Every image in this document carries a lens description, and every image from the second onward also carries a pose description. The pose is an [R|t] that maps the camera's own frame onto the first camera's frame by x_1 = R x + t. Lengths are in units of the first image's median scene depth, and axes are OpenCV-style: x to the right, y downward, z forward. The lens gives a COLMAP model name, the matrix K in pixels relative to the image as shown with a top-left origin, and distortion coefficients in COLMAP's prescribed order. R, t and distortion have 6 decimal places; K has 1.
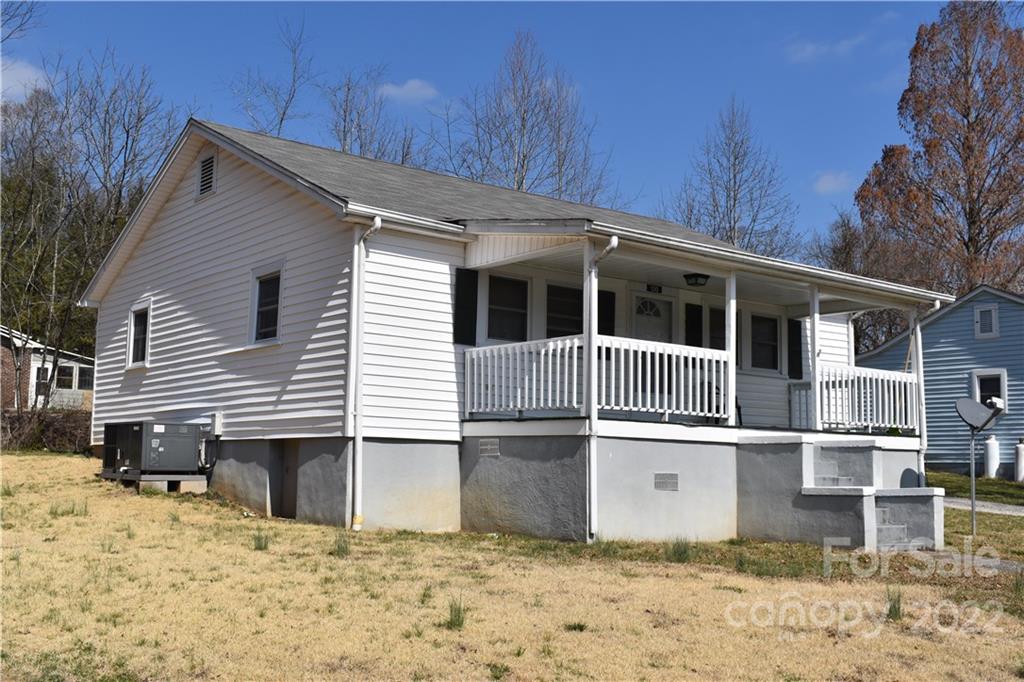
lens RADIAL K [[1122.9, 0, 512.0], [0, 1122.9, 341.0], [0, 0, 1]] dist [-0.038019, -0.007828]
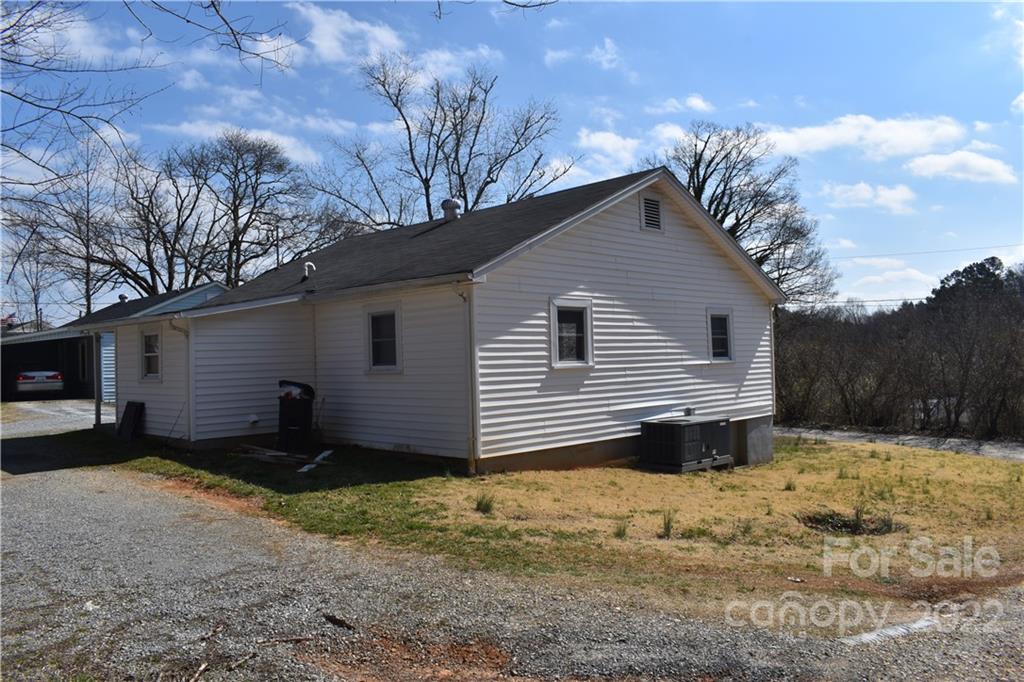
lens RADIAL K [[801.0, 0, 512.0], [0, 801.0, 341.0], [0, 0, 1]] dist [-0.096754, 0.000353]
pose [[-0.126987, 0.005045, 0.991892, -1.354859], [-0.097568, 0.995074, -0.017552, 0.024737], [-0.987094, -0.099006, -0.125869, 1.515681]]
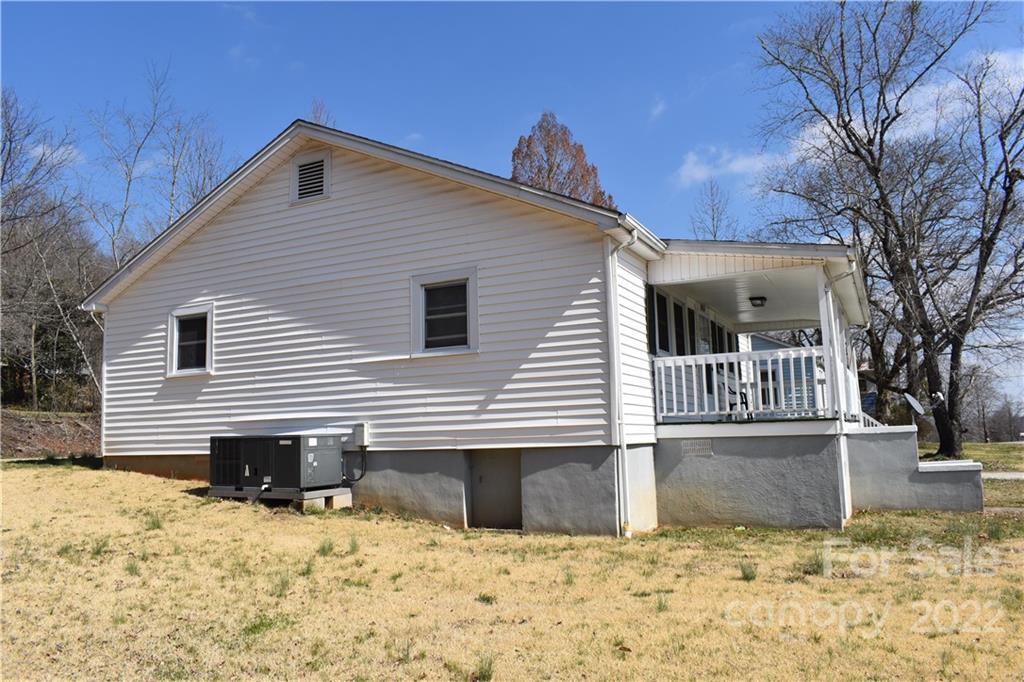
lens RADIAL K [[801.0, 0, 512.0], [0, 801.0, 341.0], [0, 0, 1]] dist [-0.096754, 0.000353]
pose [[0.903143, 0.009673, 0.429230, -0.498691], [-0.006513, 0.999940, -0.008831, -0.001556], [-0.429290, 0.005180, 0.903152, 0.360062]]
